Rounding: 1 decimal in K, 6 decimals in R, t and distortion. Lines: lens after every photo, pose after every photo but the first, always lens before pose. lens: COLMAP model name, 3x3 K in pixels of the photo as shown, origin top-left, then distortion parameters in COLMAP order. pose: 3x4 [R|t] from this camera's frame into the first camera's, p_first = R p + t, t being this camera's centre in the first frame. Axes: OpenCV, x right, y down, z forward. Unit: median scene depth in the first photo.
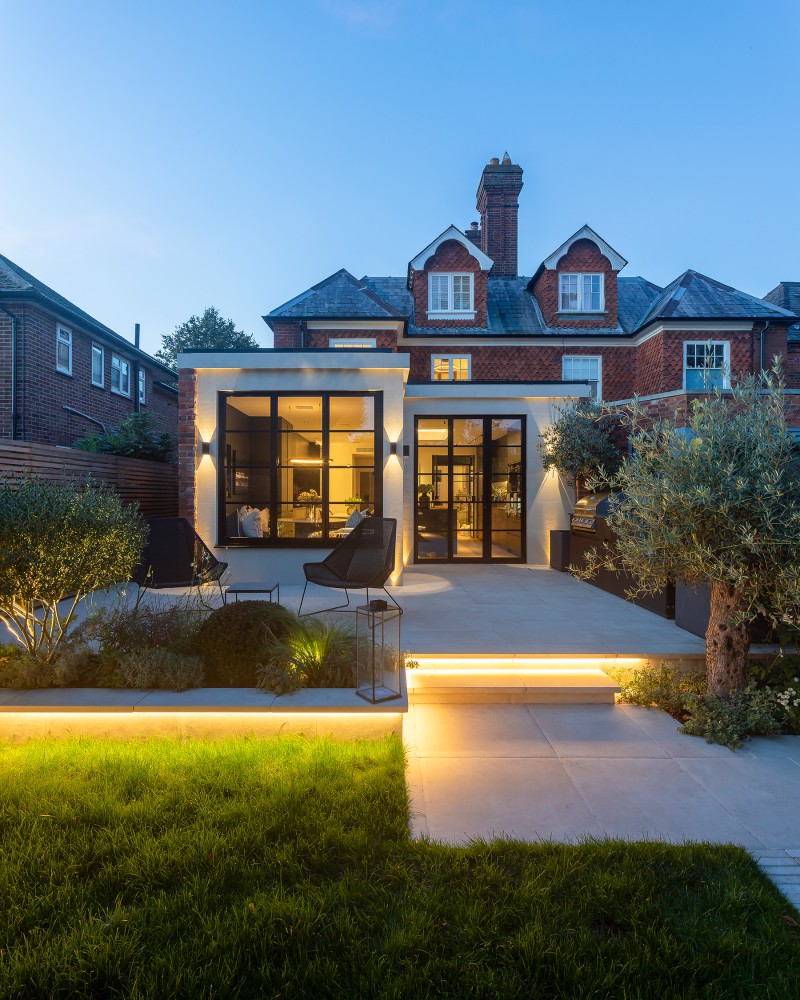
lens RADIAL K [[559.5, 0, 400.0], [0, 559.5, 500.0], [0, 0, 1]] dist [-0.001396, -0.000511]
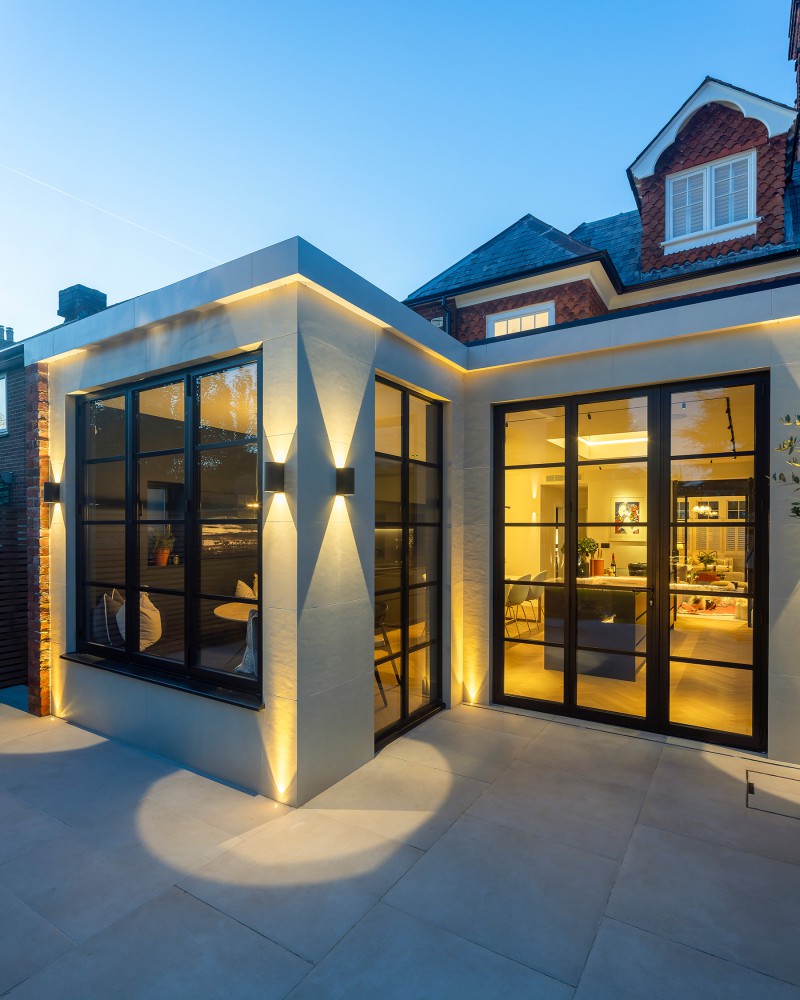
lens RADIAL K [[554.8, 0, 397.7], [0, 554.8, 530.7], [0, 0, 1]] dist [0.000384, 0.000928]
pose [[0.834435, 0.005394, -0.551080, 0.145953], [-0.004408, 0.999985, 0.003113, -0.027205], [0.551089, -0.000169, 0.834446, 0.352222]]
